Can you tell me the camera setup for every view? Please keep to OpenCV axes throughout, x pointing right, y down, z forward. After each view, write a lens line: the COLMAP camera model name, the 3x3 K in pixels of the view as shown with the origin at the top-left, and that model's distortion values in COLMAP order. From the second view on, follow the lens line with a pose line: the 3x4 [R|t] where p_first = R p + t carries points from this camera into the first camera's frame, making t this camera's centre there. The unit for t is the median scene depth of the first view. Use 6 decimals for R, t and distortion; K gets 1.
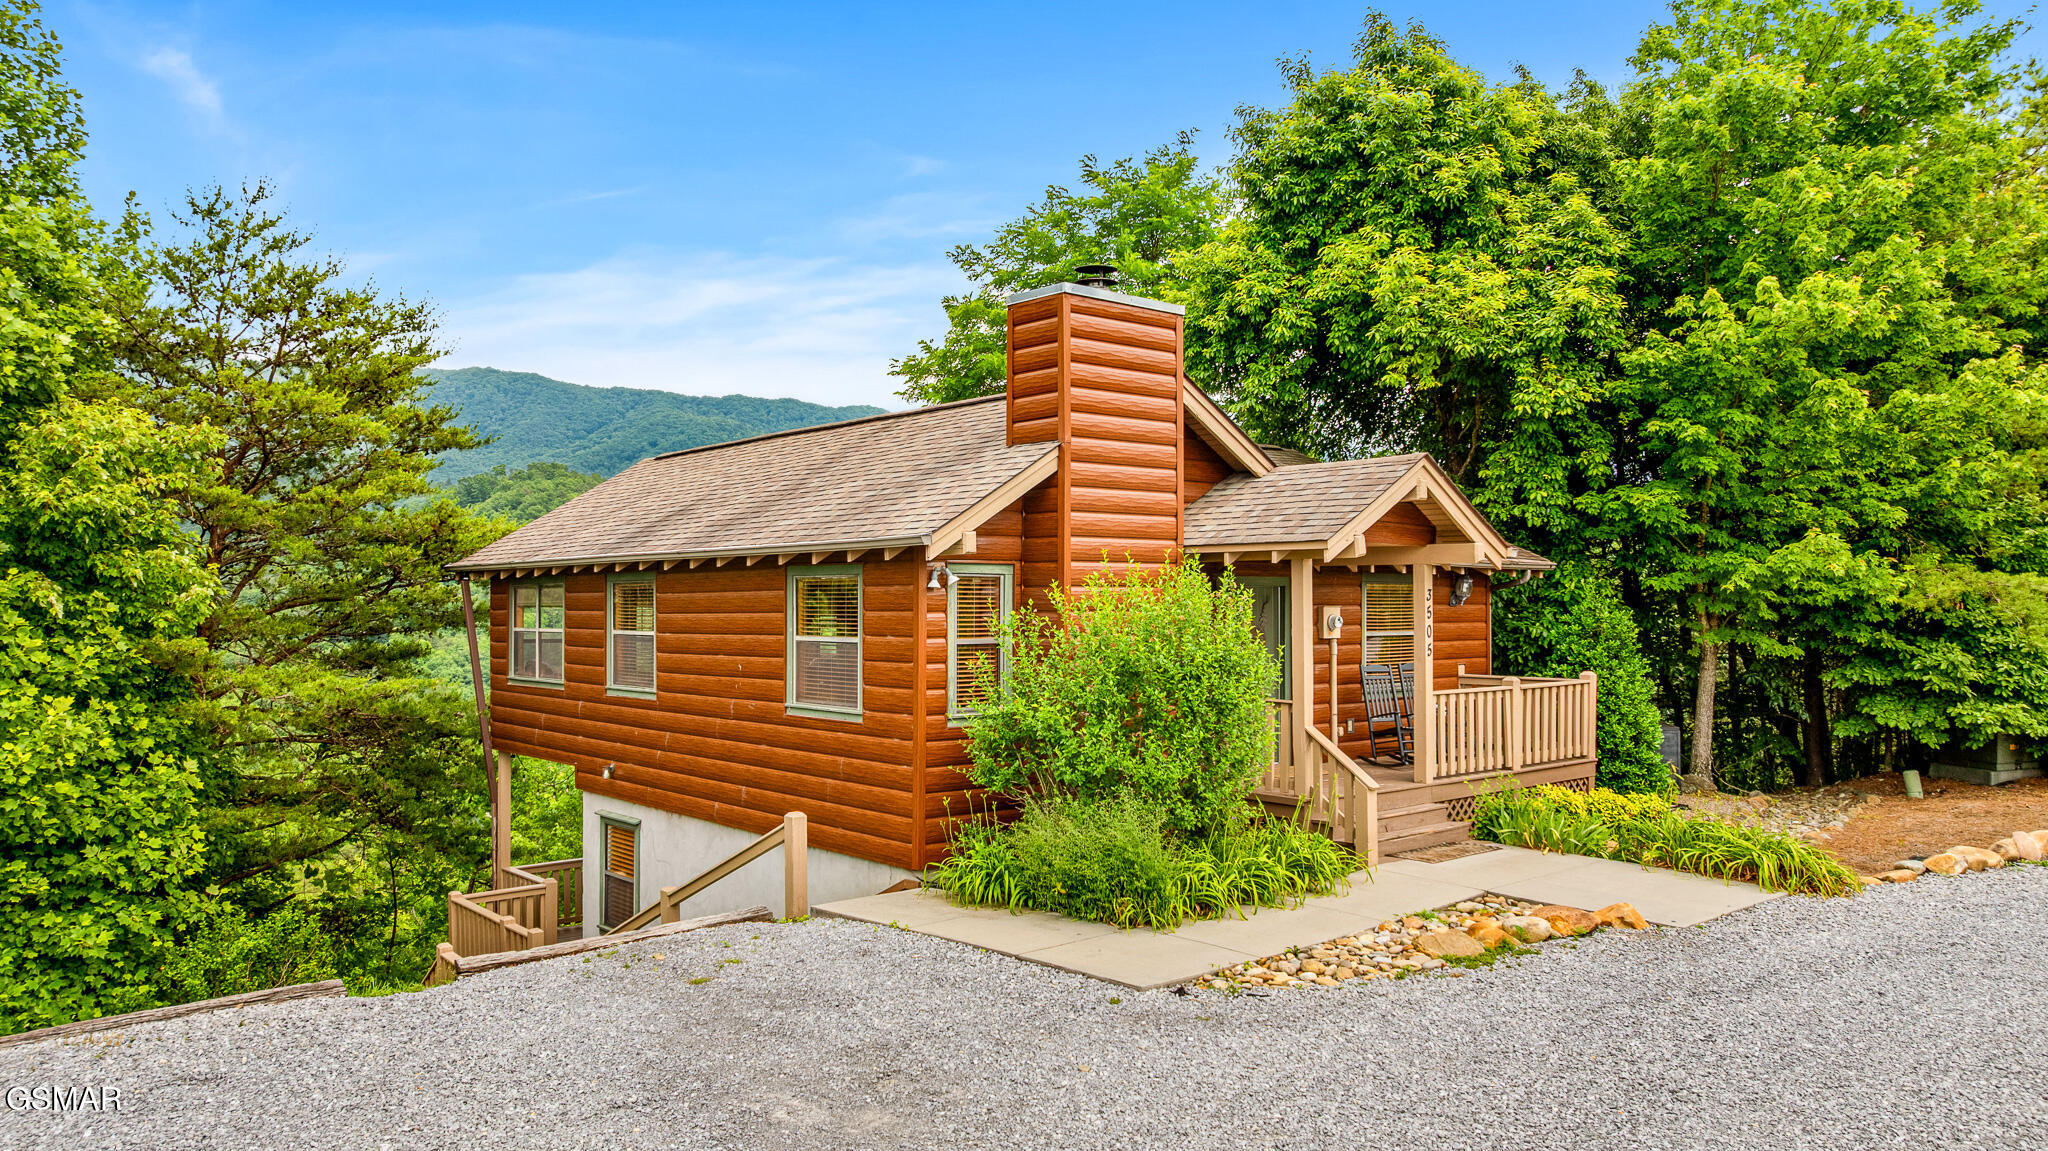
lens RADIAL K [[1439.7, 0, 1024.9], [0, 1439.7, 592.2], [0, 0, 1]] dist [-0.030508, 0.024446]
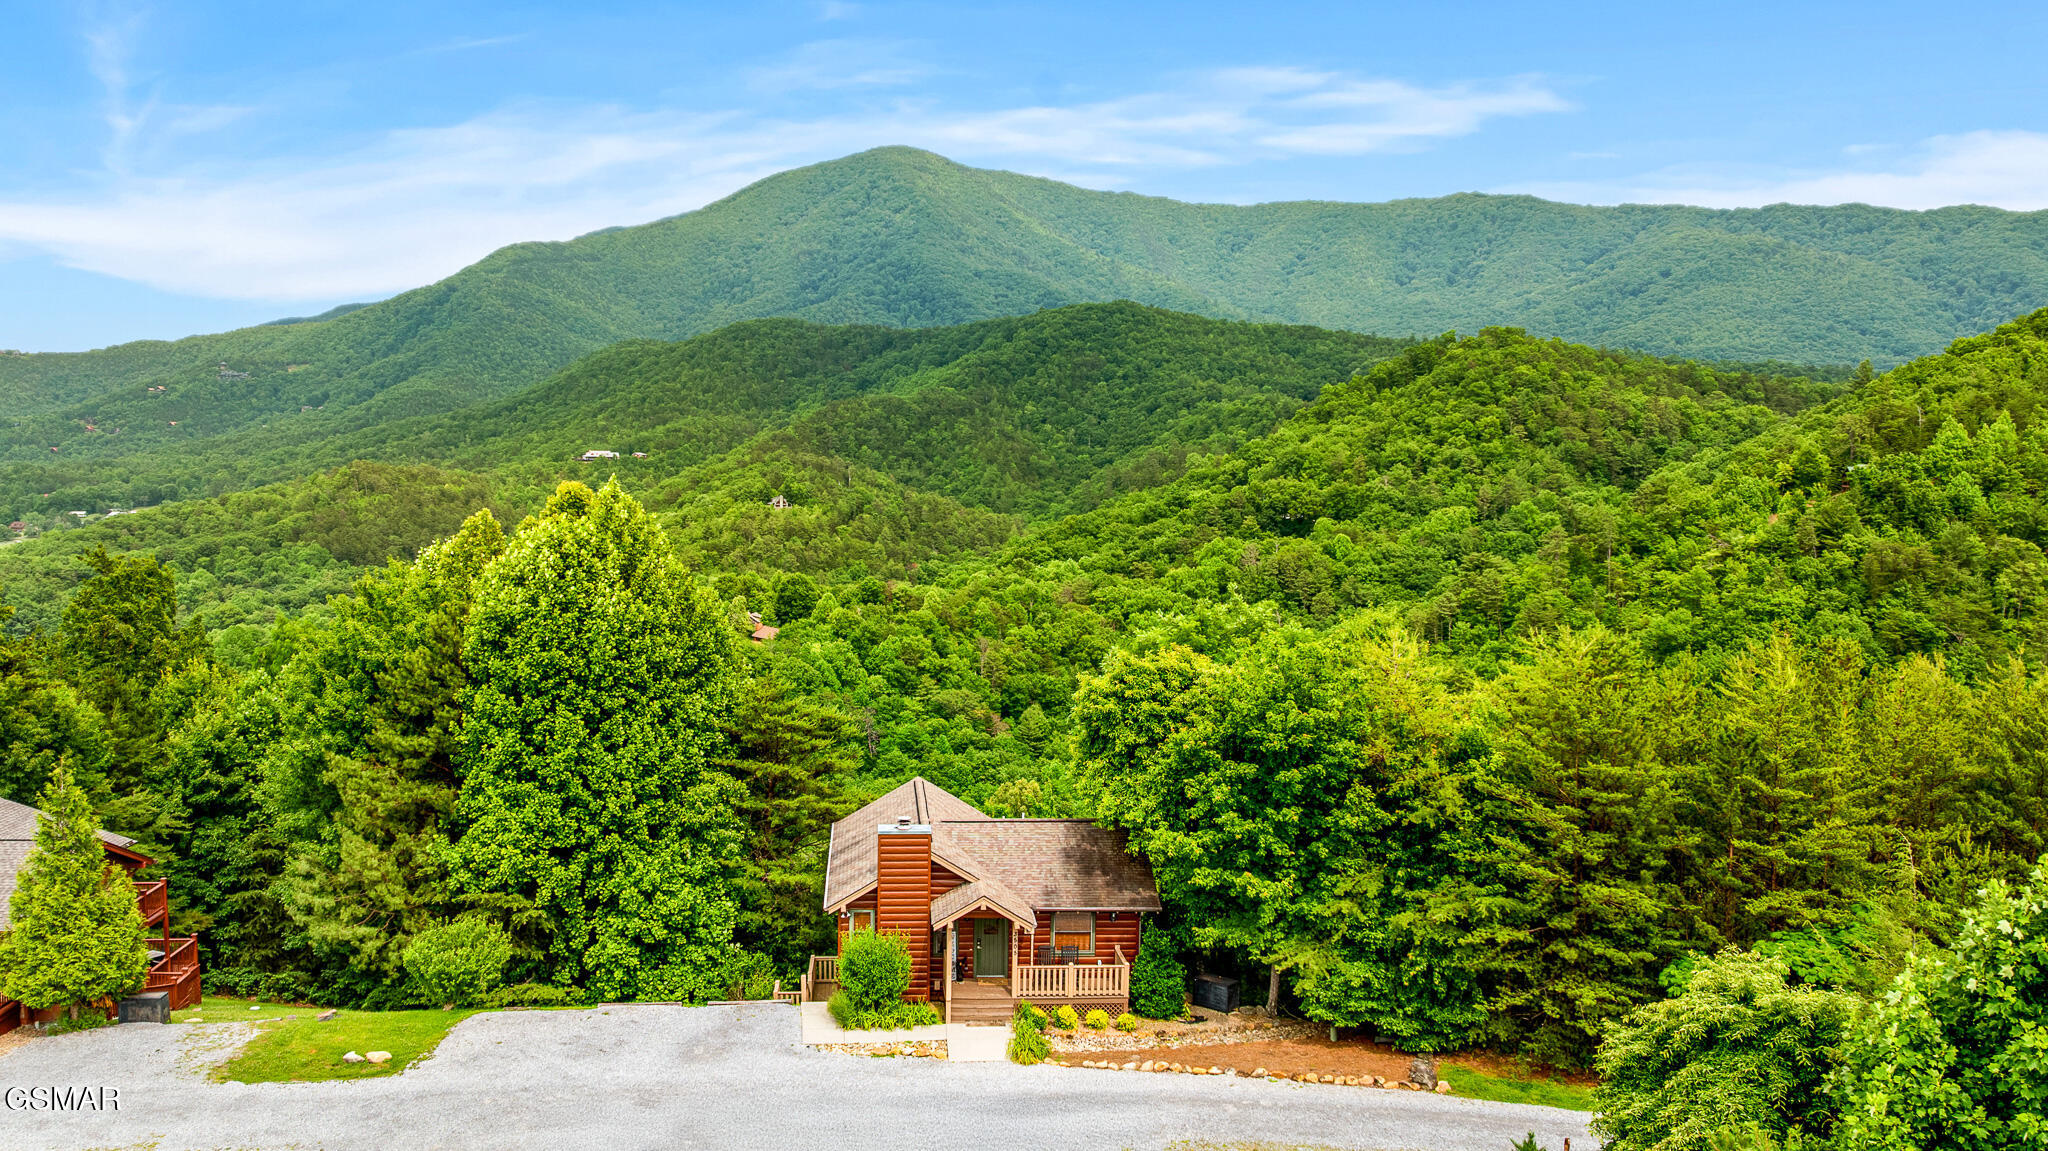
lens RADIAL K [[1661.3, 0, 976.1], [0, 1661.3, 664.8], [0, 0, 1]] dist [-0.016859, -0.014086]
pose [[0.797766, 0.087345, -0.596607, 1.836853], [-0.008519, 0.990986, 0.133692, -0.831199], [0.602907, -0.101573, 0.791319, -1.376656]]
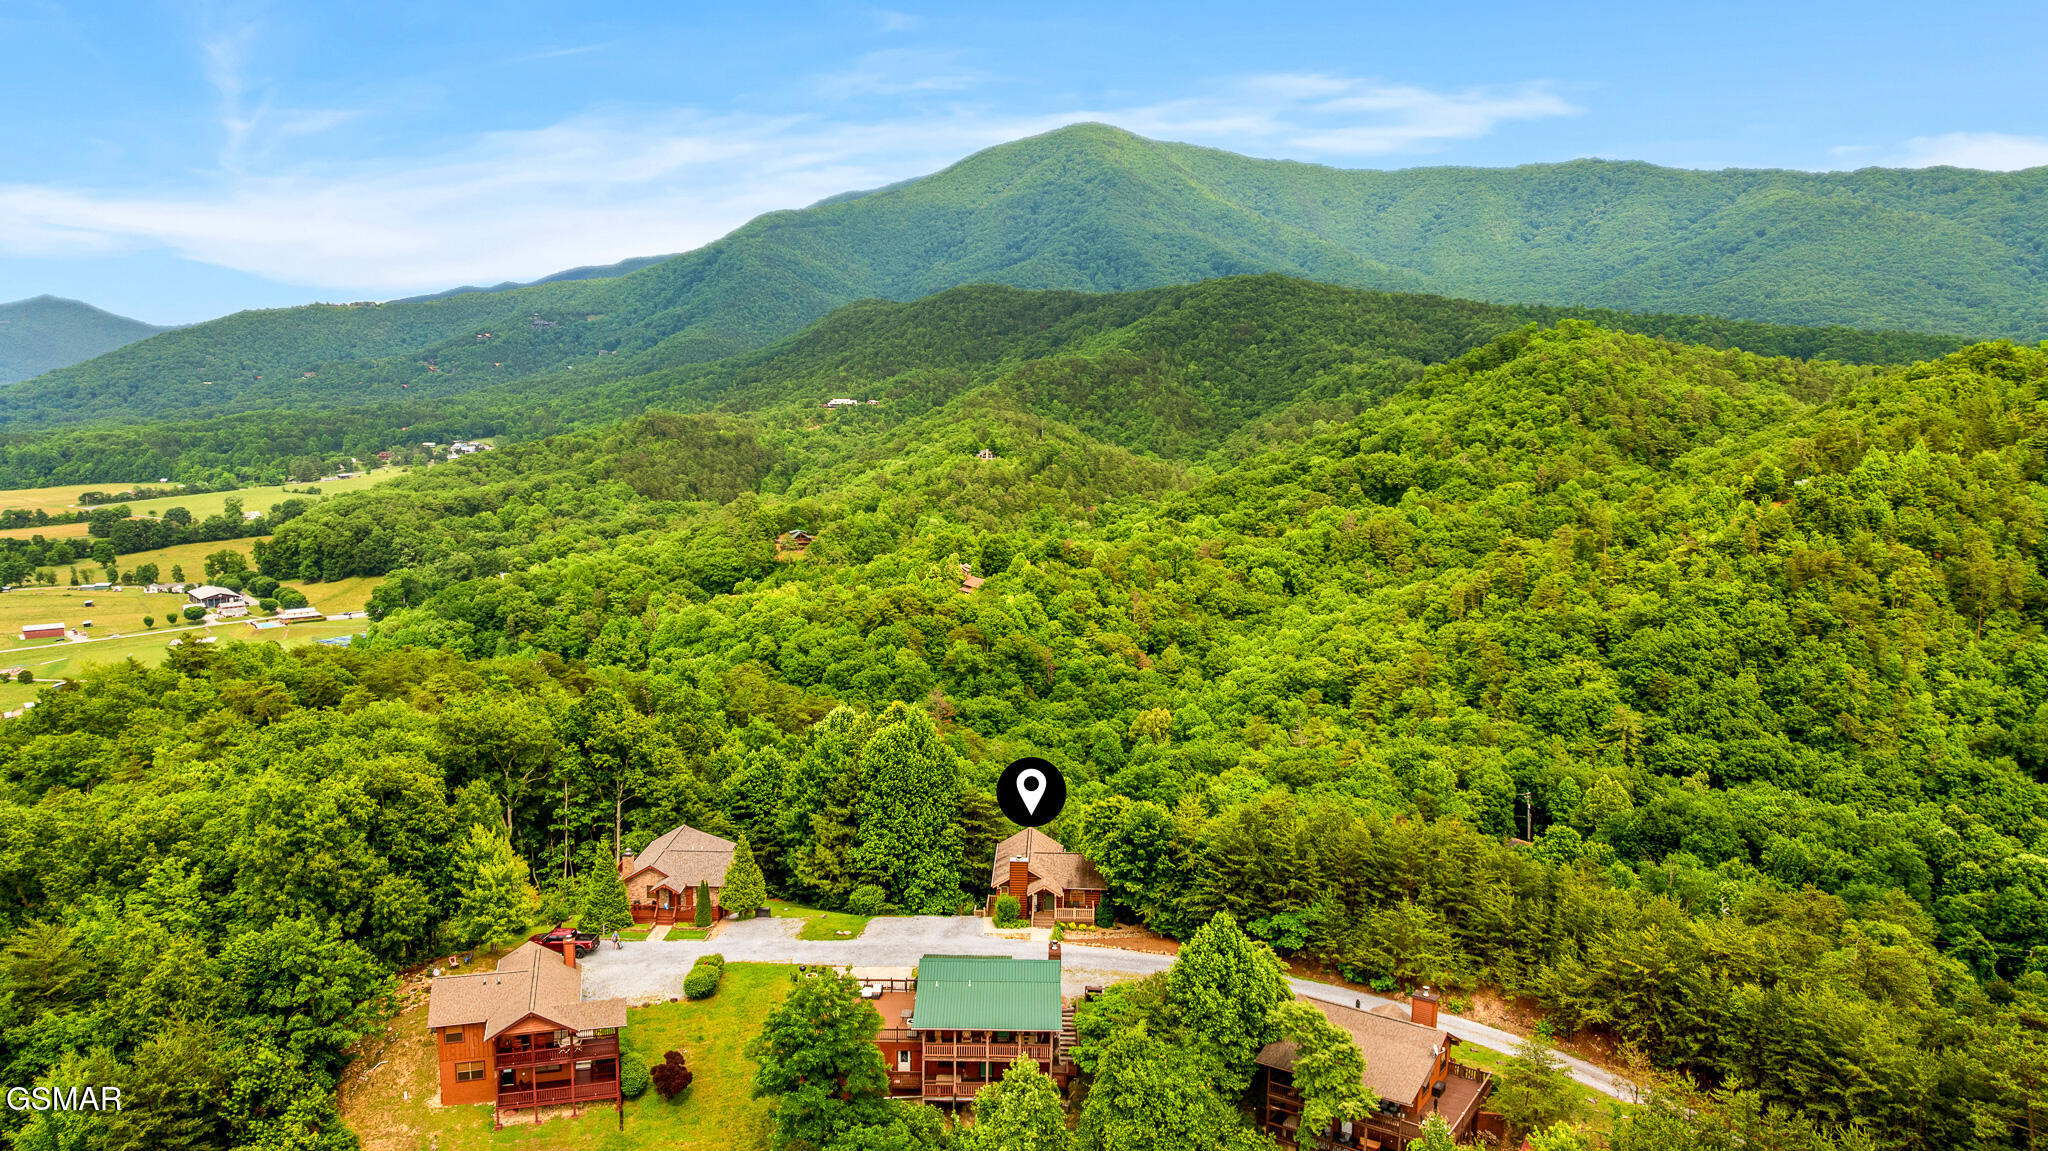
lens RADIAL K [[1439.7, 0, 1030.1], [0, 1439.7, 569.8], [0, 0, 1]] dist [-0.030508, 0.024446]
pose [[0.742063, 0.103908, -0.662228, 4.775549], [-0.010290, 0.989562, 0.143738, -2.674678], [0.670251, -0.099848, 0.735387, -4.394479]]
